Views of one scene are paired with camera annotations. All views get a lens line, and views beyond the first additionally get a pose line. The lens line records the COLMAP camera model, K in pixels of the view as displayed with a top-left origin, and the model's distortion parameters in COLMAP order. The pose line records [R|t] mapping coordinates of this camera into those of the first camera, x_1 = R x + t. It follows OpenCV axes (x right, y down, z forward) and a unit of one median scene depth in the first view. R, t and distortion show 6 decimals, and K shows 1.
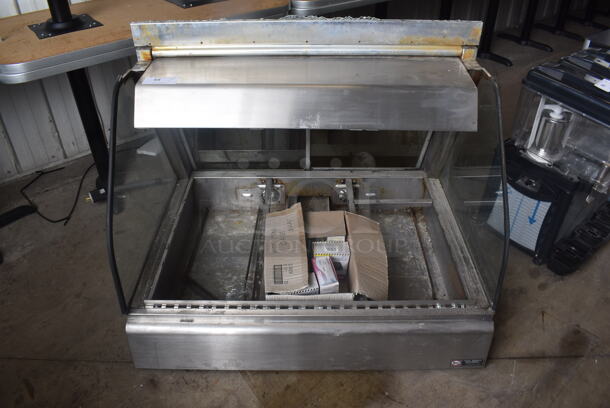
lens RADIAL K [[468.5, 0, 305.0], [0, 468.5, 204.0], [0, 0, 1]] dist [-0.088127, 0.004394]
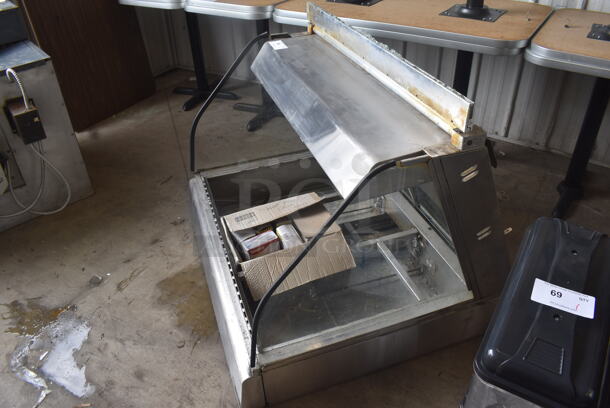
lens RADIAL K [[468.5, 0, 305.0], [0, 468.5, 204.0], [0, 0, 1]] dist [-0.088127, 0.004394]
pose [[0.331236, 0.554842, -0.763173, 0.798594], [-0.535535, 0.776482, 0.332082, -0.322954], [0.776843, 0.298708, 0.554336, 0.378743]]
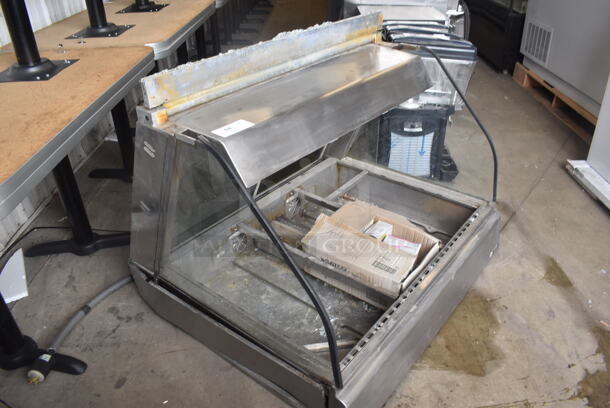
lens RADIAL K [[476.4, 0, 305.0], [0, 476.4, 204.0], [0, 0, 1]] dist [-0.099451, -0.000001]
pose [[0.624112, -0.418550, 0.659773, -0.696611], [0.478356, 0.872350, 0.100905, -0.139790], [-0.617786, 0.252630, 0.744660, 0.259347]]
